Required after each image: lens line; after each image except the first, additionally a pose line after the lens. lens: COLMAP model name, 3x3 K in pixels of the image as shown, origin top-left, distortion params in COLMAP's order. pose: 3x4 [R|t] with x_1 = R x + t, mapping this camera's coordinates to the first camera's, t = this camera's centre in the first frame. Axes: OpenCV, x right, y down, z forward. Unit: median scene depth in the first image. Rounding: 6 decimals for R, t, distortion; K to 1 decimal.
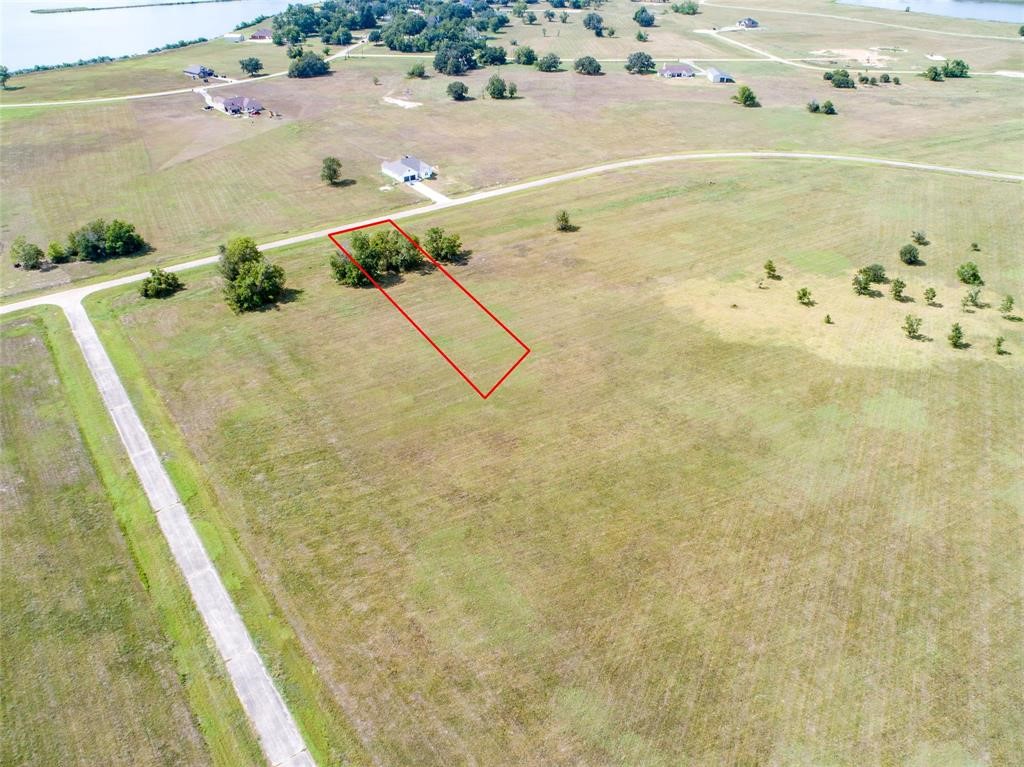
lens RADIAL K [[765.8, 0, 513.8], [0, 765.8, 395.6], [0, 0, 1]] dist [-0.026974, 0.011007]
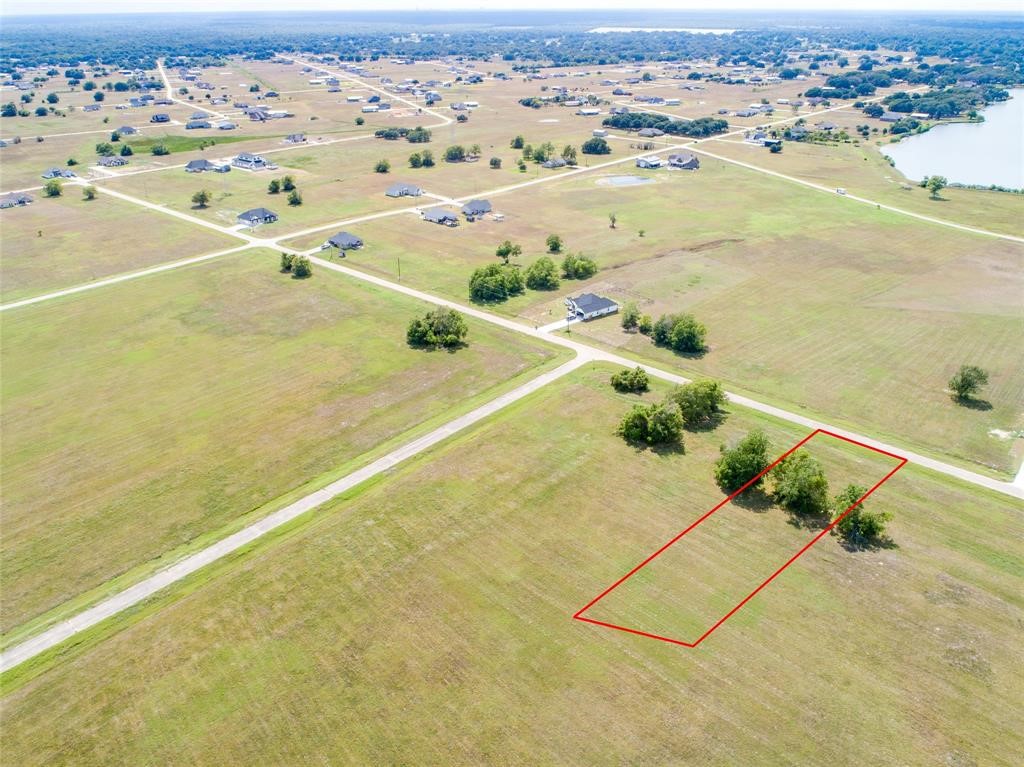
lens RADIAL K [[765.8, 0, 513.8], [0, 765.8, 395.6], [0, 0, 1]] dist [-0.026974, 0.011007]
pose [[0.231729, 0.446994, -0.864001, 0.391387], [-0.536499, 0.799613, 0.269791, -0.294269], [0.811462, 0.401017, 0.425106, 0.367297]]
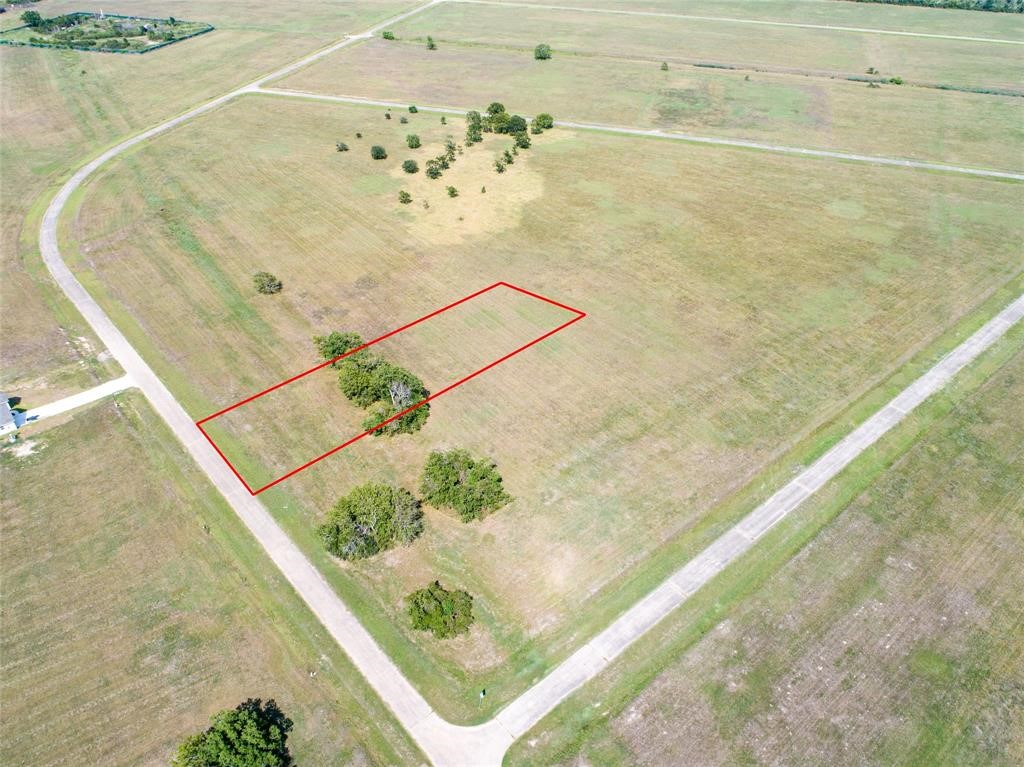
lens RADIAL K [[765.8, 0, 513.8], [0, 765.8, 395.6], [0, 0, 1]] dist [-0.026974, 0.011007]
pose [[-0.097646, -0.602291, 0.792282, -0.749401], [0.548171, 0.631892, 0.547924, -0.486173], [-0.830646, 0.487809, 0.268457, 0.627081]]
